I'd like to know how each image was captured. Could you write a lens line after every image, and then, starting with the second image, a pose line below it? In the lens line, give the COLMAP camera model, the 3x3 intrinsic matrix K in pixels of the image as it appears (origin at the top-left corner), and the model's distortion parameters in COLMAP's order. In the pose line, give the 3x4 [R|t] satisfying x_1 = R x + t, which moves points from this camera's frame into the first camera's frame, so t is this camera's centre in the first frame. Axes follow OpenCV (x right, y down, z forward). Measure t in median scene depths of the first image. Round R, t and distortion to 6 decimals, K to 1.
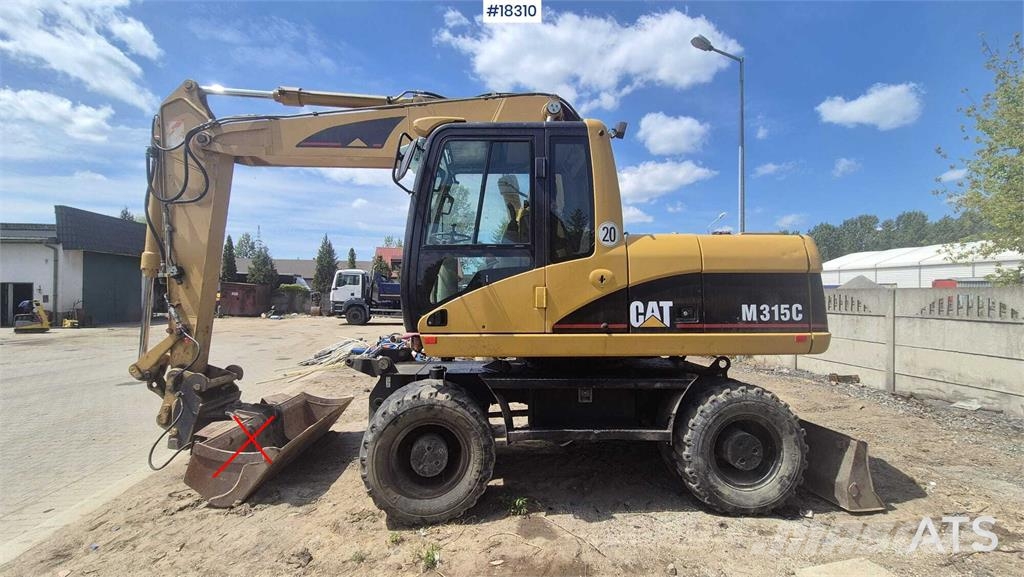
lens RADIAL K [[420.5, 0, 508.9], [0, 420.5, 290.7], [0, 0, 1]] dist [-0.000592, -0.000272]
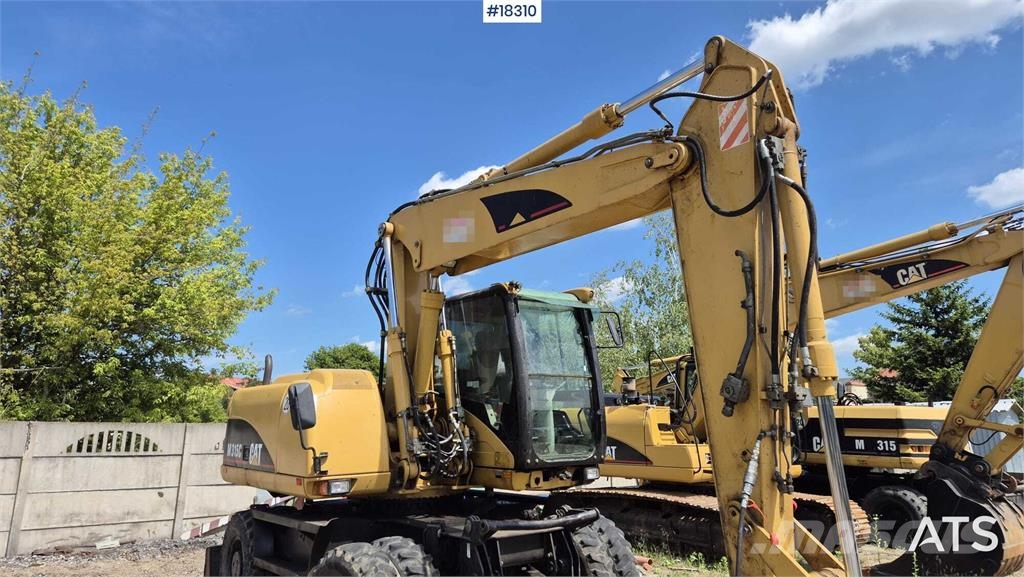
lens RADIAL K [[683.0, 0, 515.4], [0, 683.0, 276.5], [0, 0, 1]] dist [0.073293, -0.060630]
pose [[-0.562567, 0.178151, 0.807330, -1.732531], [-0.014642, 0.974208, -0.225178, 0.023474], [-0.826622, -0.138498, -0.545448, 2.281918]]
